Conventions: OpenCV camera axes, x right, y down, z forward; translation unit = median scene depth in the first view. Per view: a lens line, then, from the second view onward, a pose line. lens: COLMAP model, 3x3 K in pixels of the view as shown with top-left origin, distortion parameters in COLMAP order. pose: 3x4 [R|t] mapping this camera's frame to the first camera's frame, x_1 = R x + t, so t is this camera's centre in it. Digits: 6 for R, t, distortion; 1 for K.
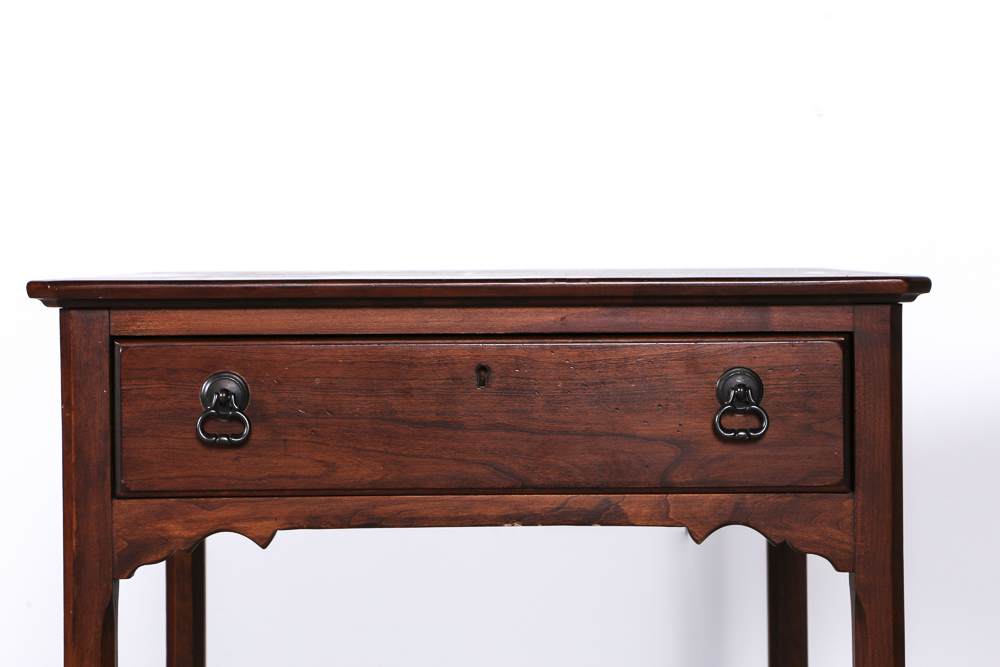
lens RADIAL K [[2556.7, 0, 500.0], [0, 2556.7, 333.5], [0, 0, 1]] dist [0.392894, 0.123669]
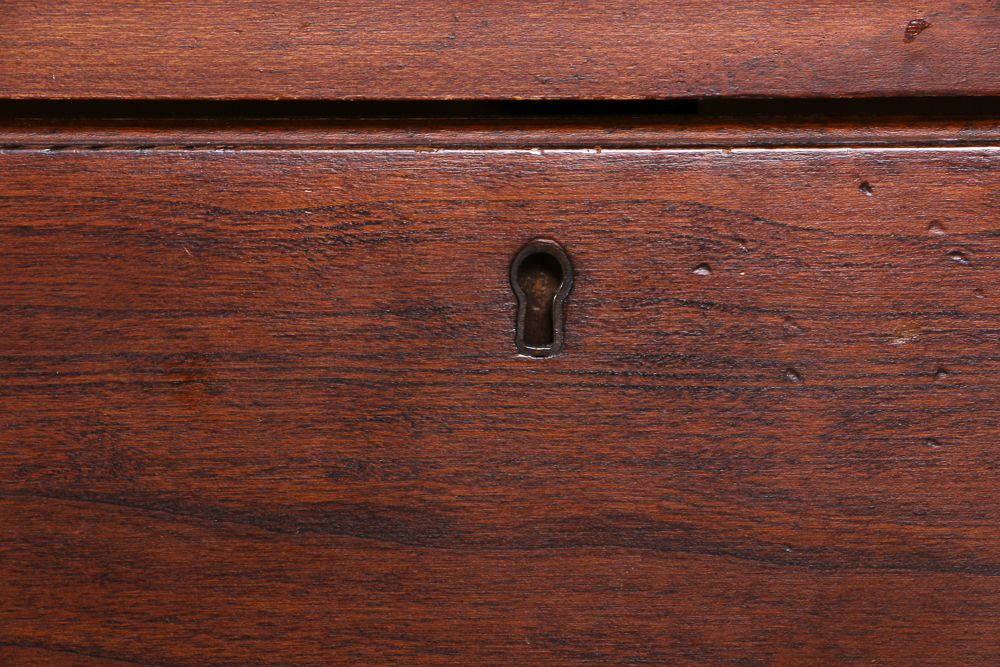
lens RADIAL K [[6229.6, 0, 500.0], [0, 6229.6, 333.5], [0, 0, 1]] dist [1.237086, 4.786993]
pose [[0.999969, 0.002145, -0.007599, -0.006278], [-0.001819, 0.999091, 0.042582, -0.002780], [0.007683, -0.042567, 0.999064, 0.473031]]
